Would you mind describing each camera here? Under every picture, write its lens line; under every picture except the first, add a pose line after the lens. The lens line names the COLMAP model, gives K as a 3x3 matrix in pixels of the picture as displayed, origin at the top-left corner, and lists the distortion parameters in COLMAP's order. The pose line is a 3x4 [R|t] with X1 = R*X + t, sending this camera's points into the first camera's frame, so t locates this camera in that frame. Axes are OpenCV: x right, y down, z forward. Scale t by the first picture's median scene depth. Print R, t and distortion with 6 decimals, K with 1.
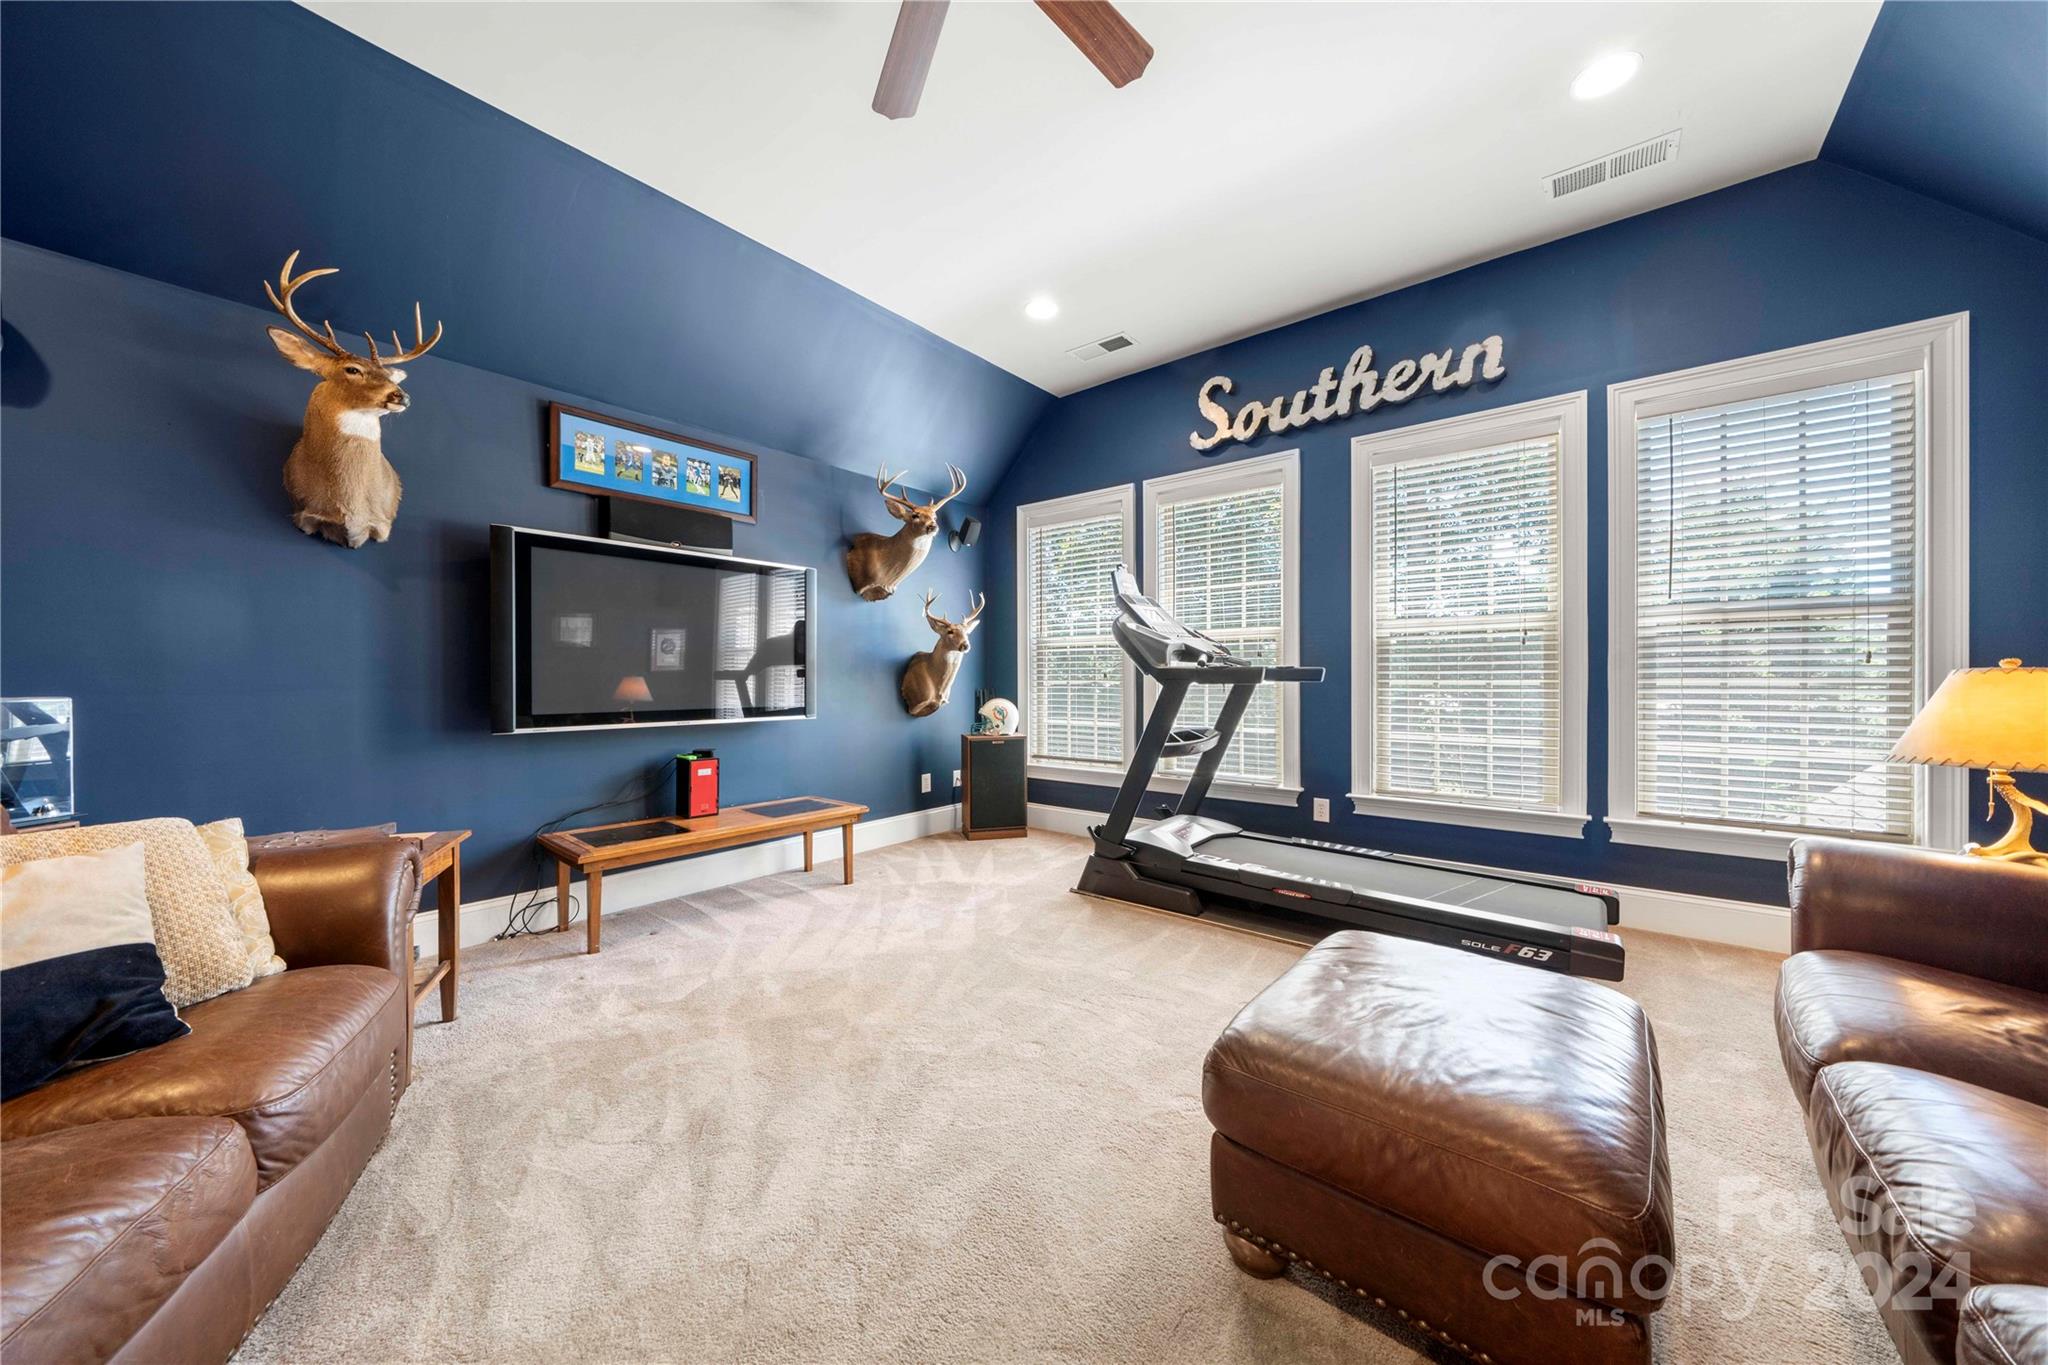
lens RADIAL K [[691.8, 0, 1018.4], [0, 691.8, 682.4], [0, 0, 1]] dist [0.000356, 0.000033]
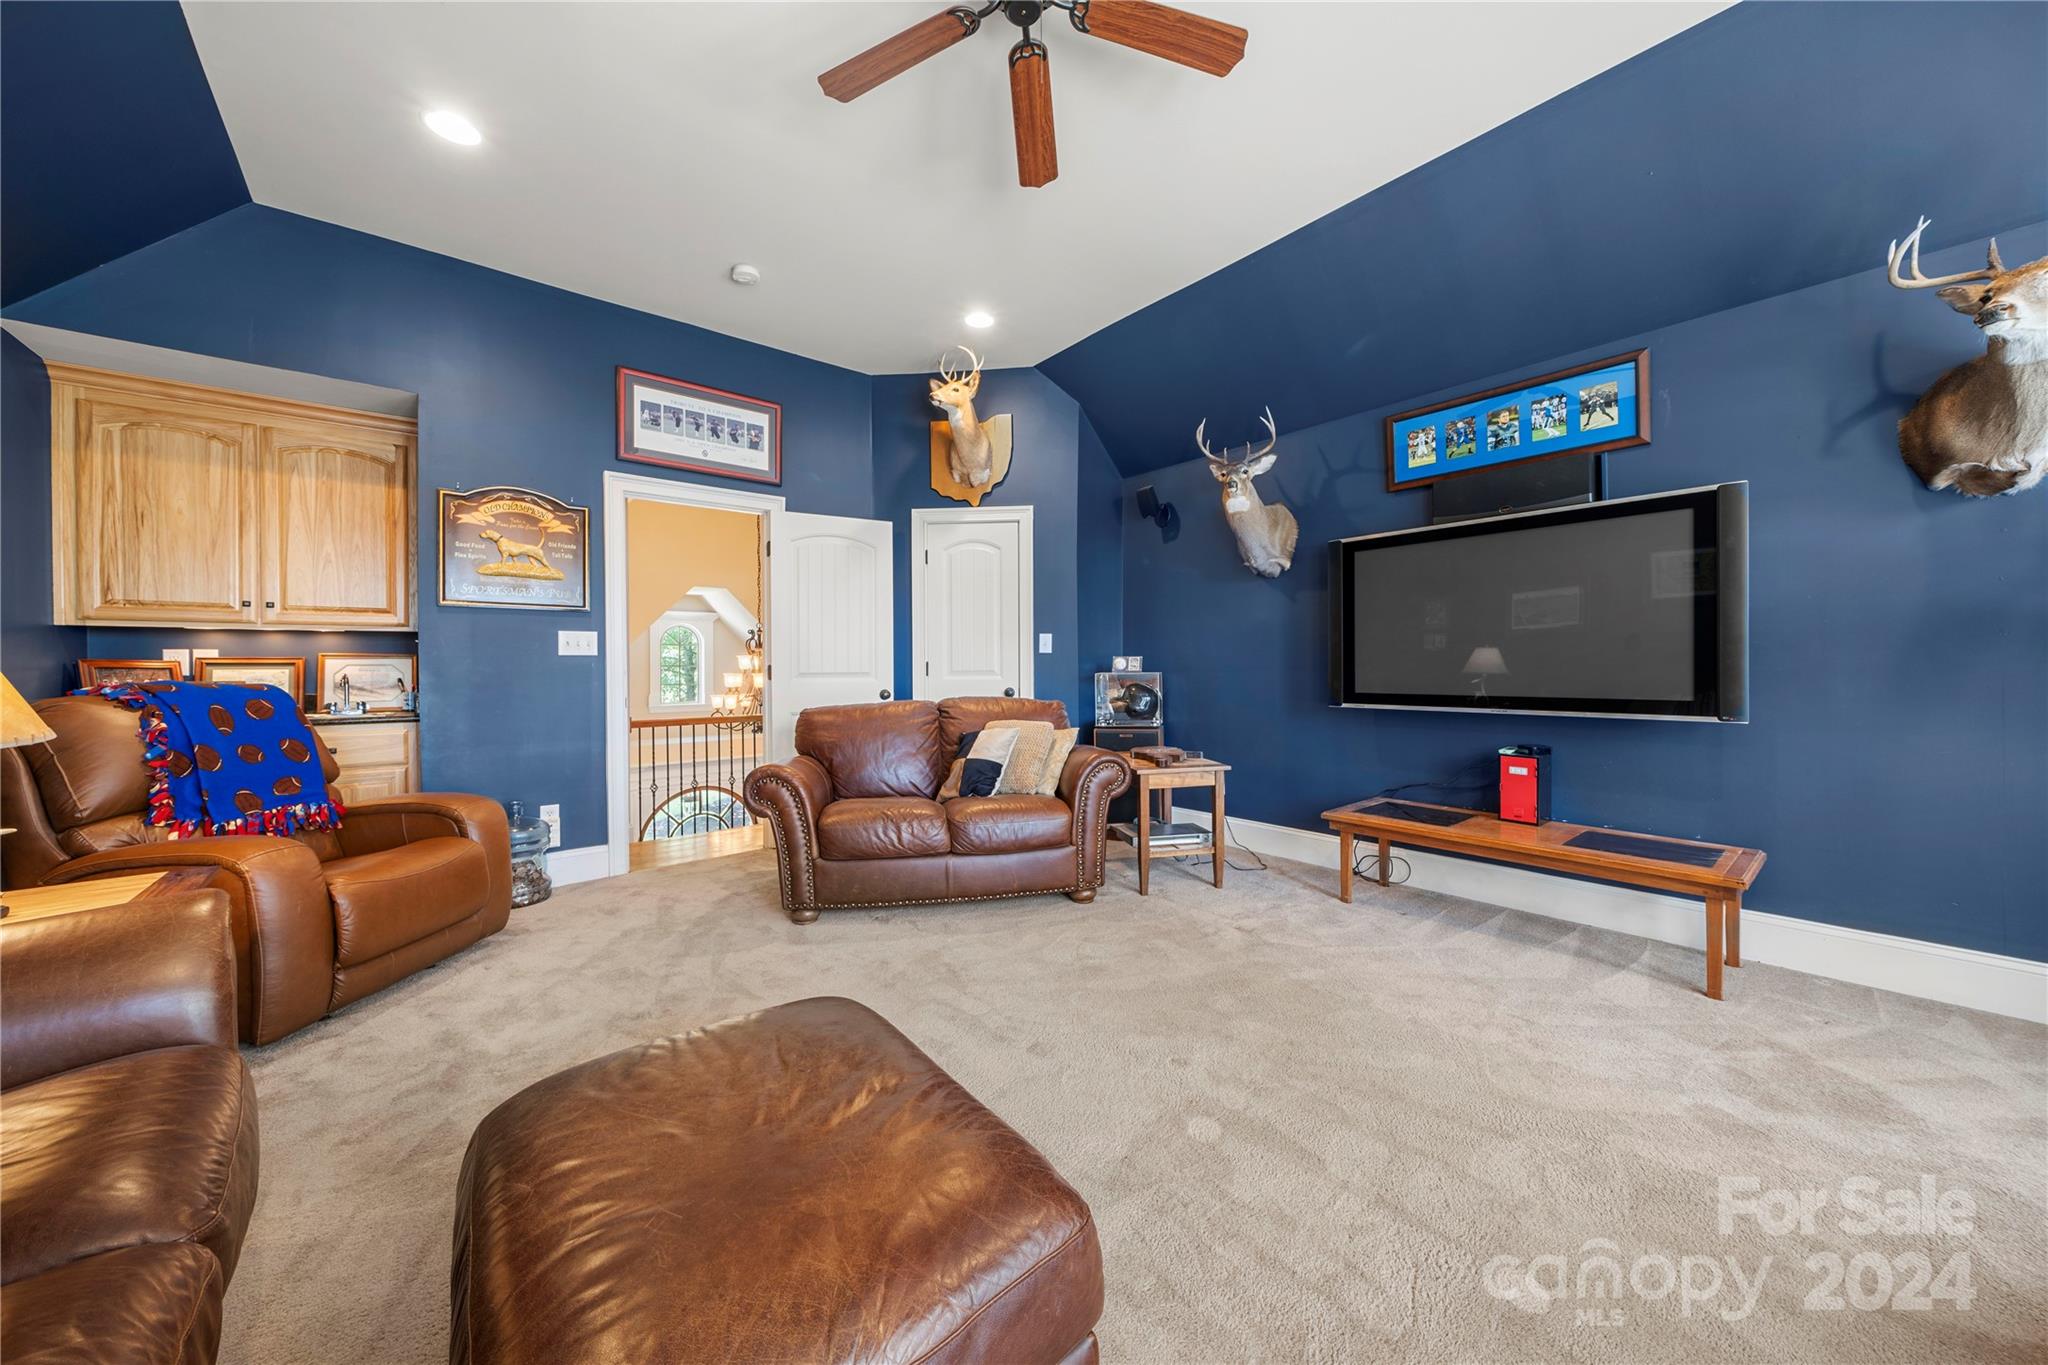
lens RADIAL K [[691.8, 0, 1019.3], [0, 691.8, 669.3], [0, 0, 1]] dist [0.000356, 0.000033]
pose [[-0.180504, 0.009827, -0.983525, 0.521852], [0.005777, 0.999943, 0.008930, -0.007155], [0.983557, -0.004070, -0.180550, 0.580495]]
